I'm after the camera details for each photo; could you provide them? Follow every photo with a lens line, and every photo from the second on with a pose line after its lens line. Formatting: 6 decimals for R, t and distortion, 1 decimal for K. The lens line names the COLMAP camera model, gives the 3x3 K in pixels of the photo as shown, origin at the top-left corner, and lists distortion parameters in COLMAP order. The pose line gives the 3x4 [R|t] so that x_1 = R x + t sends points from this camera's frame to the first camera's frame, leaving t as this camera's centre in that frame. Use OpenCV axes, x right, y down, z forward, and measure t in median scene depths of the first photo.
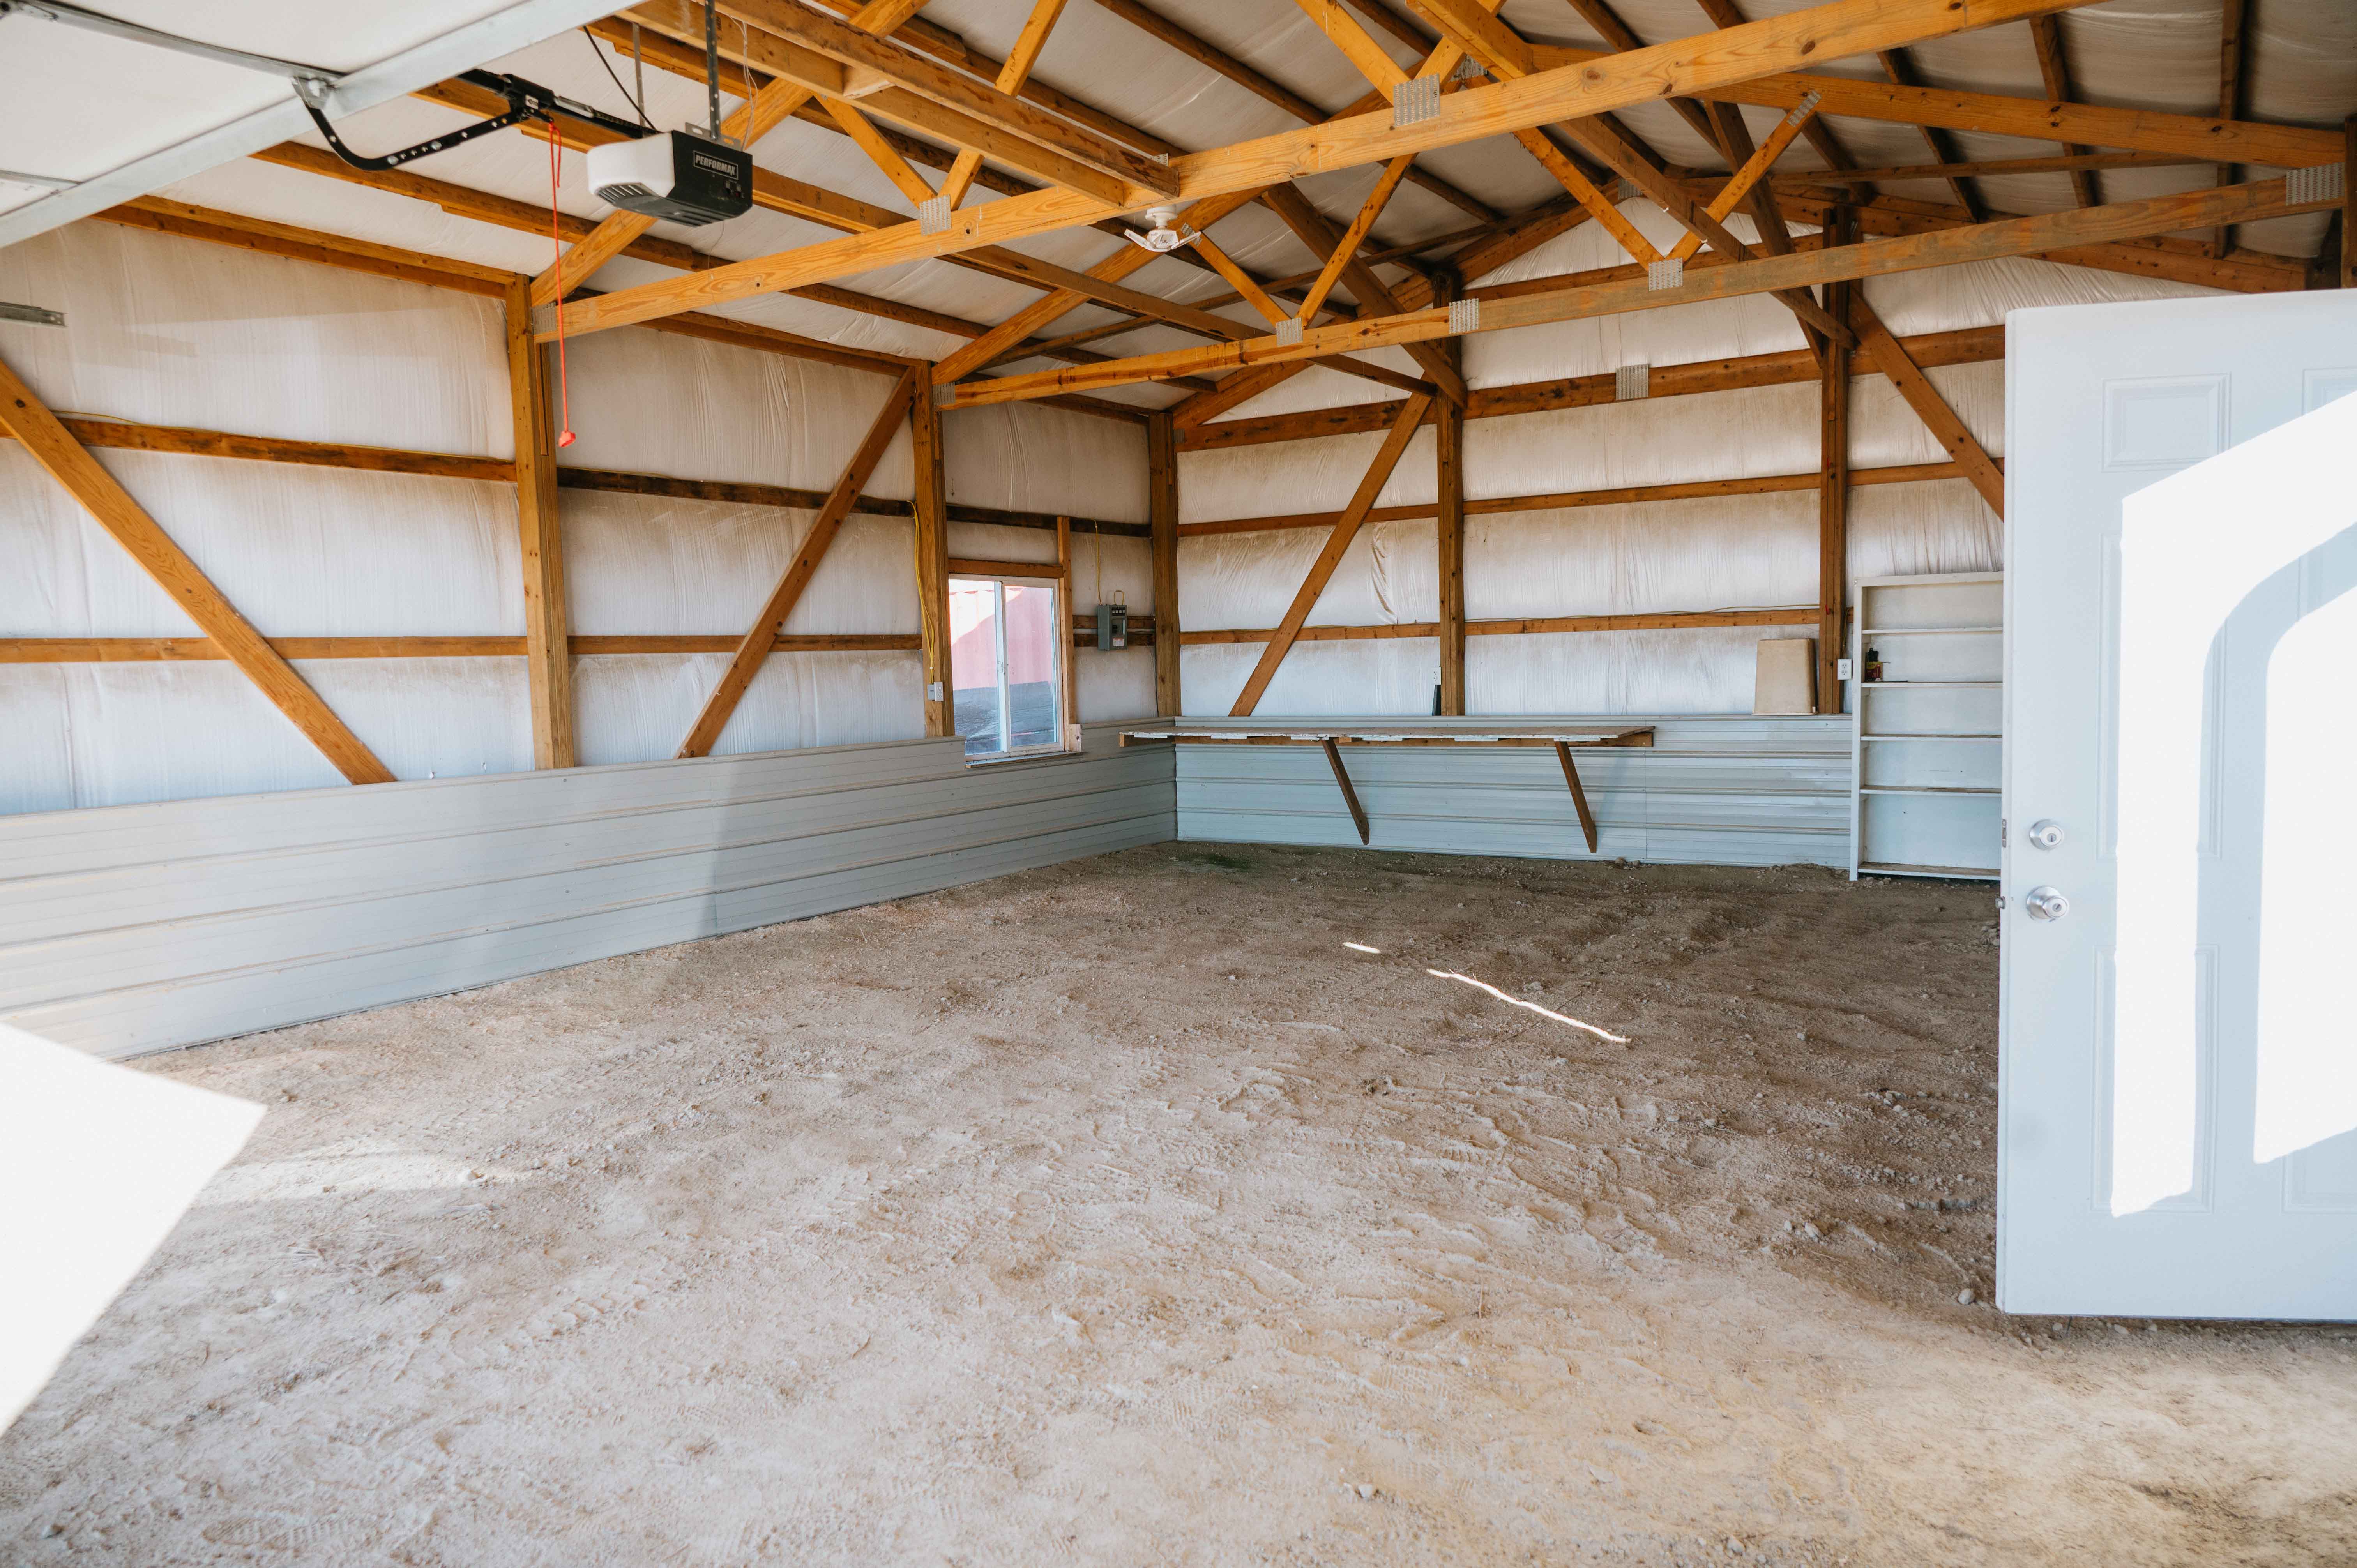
lens RADIAL K [[1543.6, 0, 1178.5], [0, 1543.6, 784.0], [0, 0, 1]] dist [-0.003679, -0.001881]
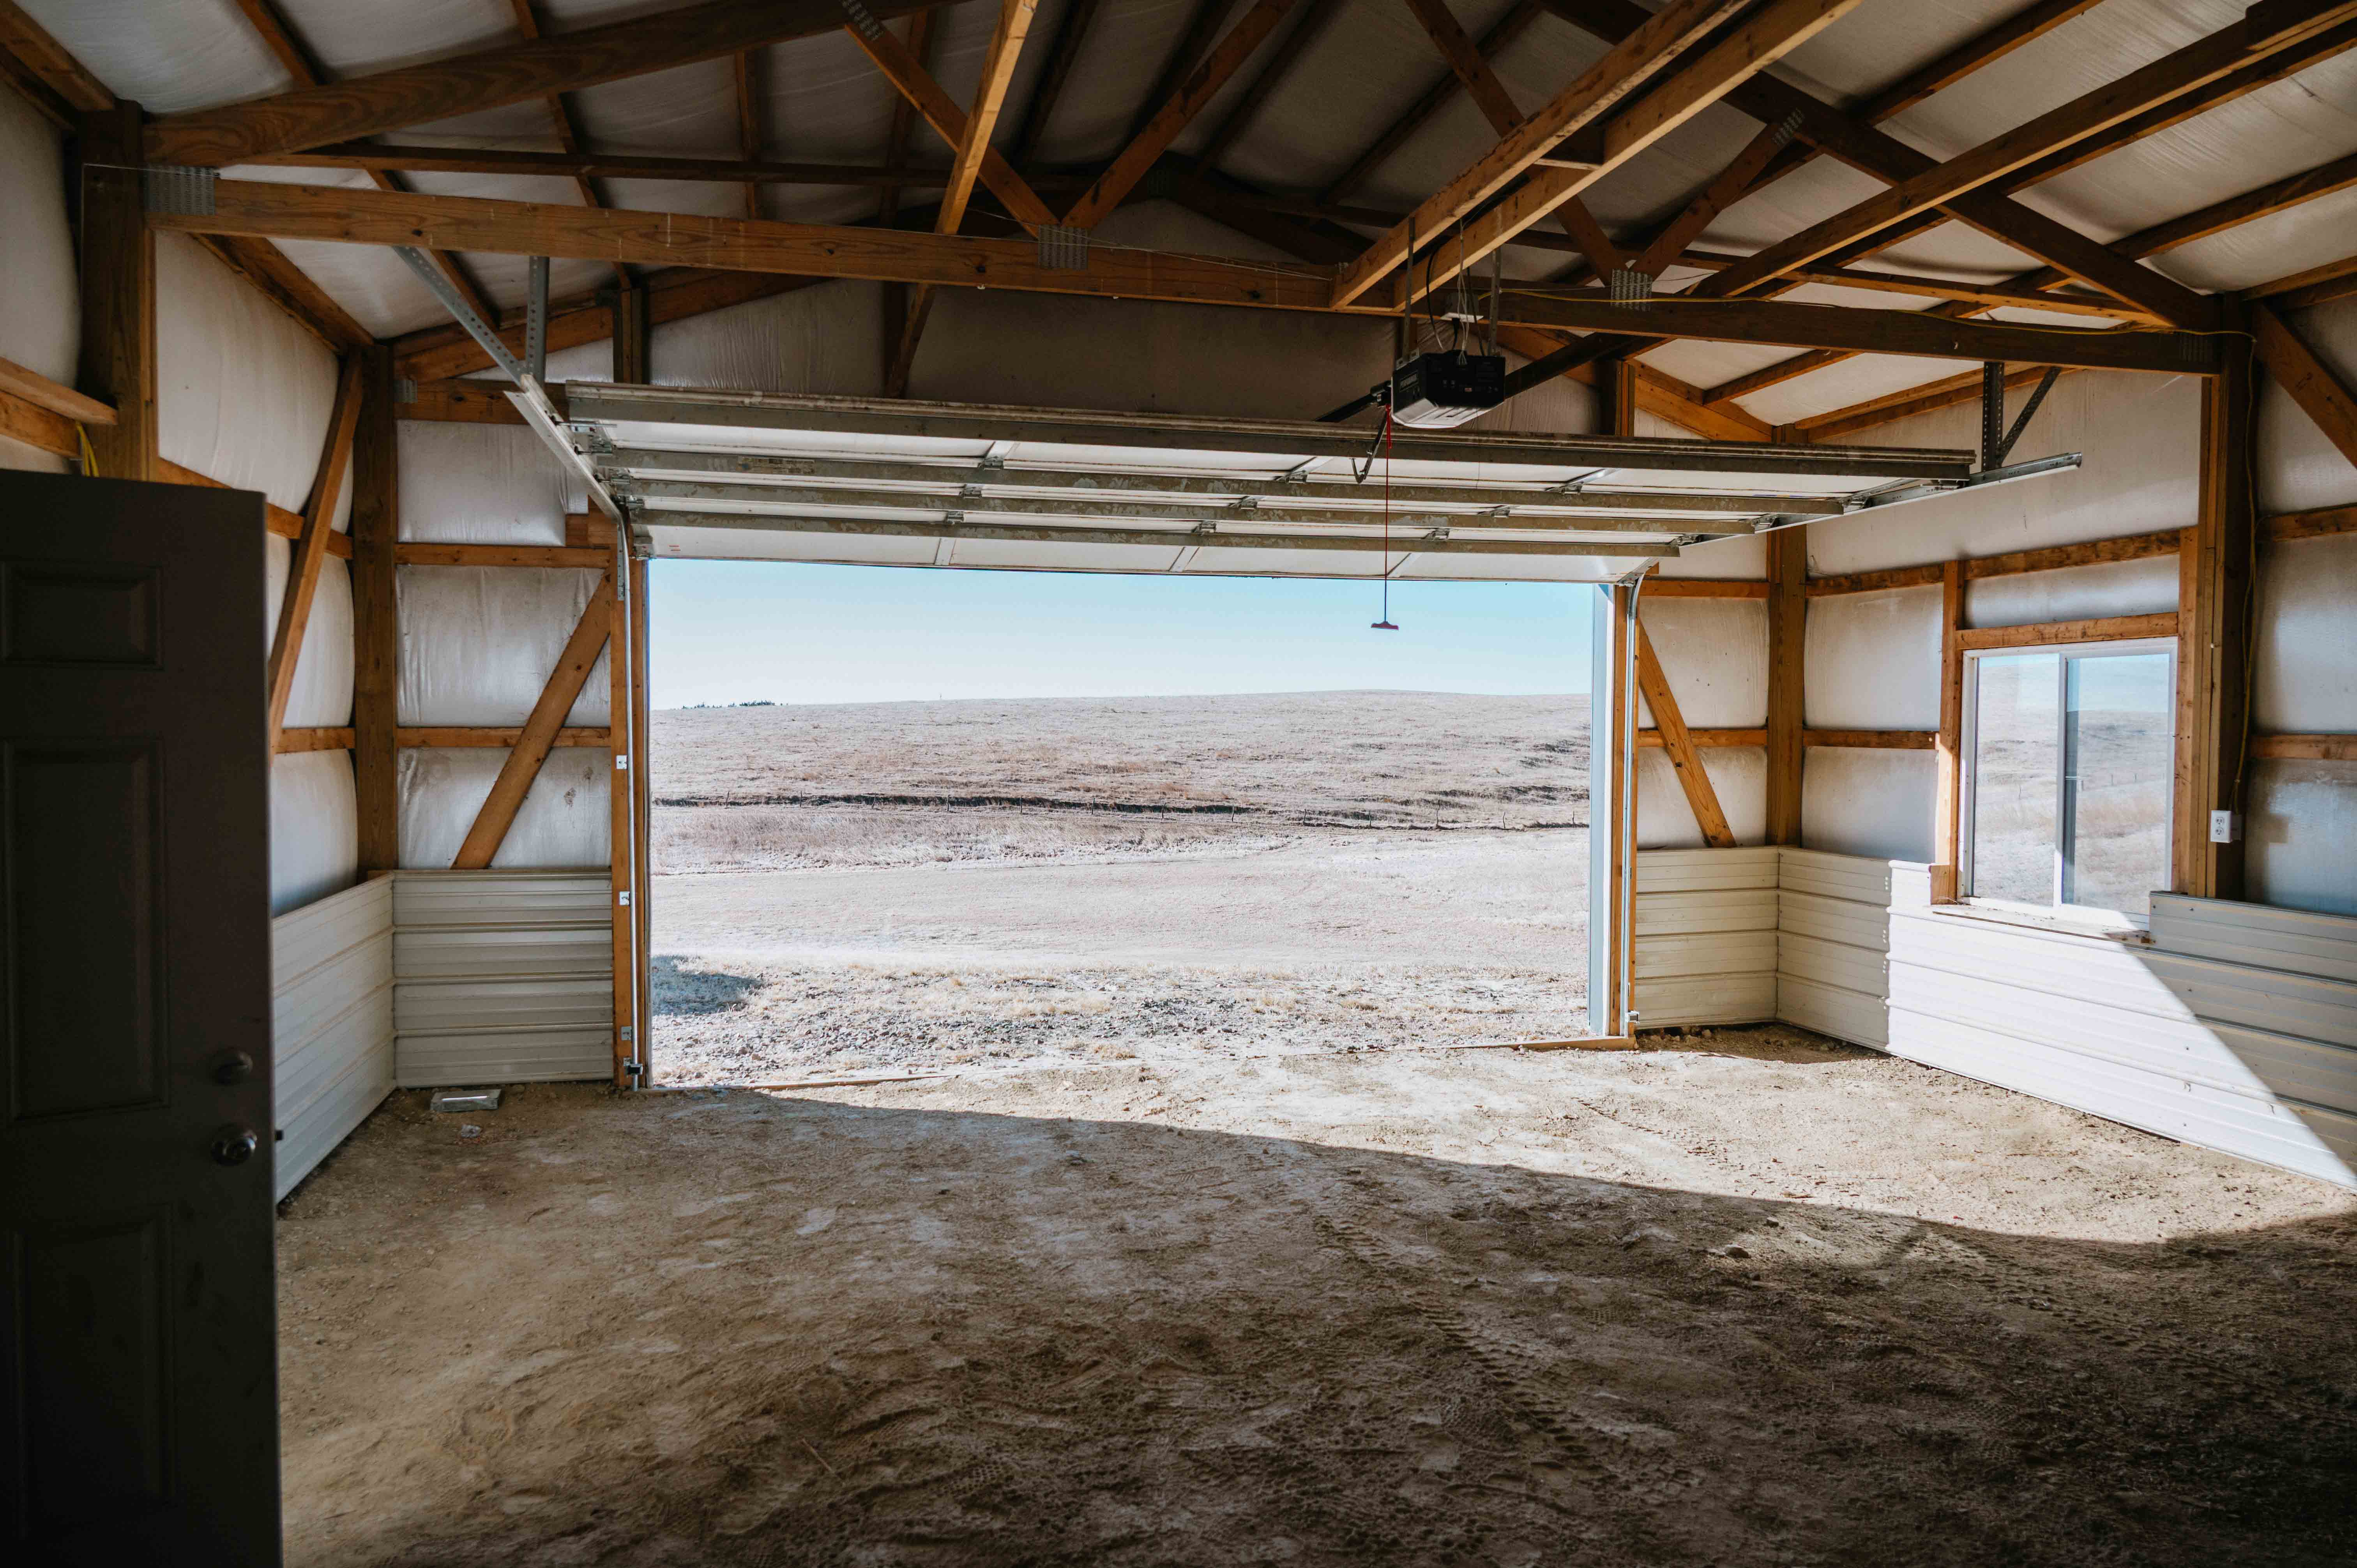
lens RADIAL K [[1543.6, 0, 1178.5], [0, 1543.6, 784.0], [0, 0, 1]] dist [-0.003679, -0.001881]
pose [[-0.676747, 0.052712, -0.734326, 0.643912], [-0.043861, 0.992775, 0.111685, -0.194363], [0.734908, 0.107791, -0.669546, 1.535215]]
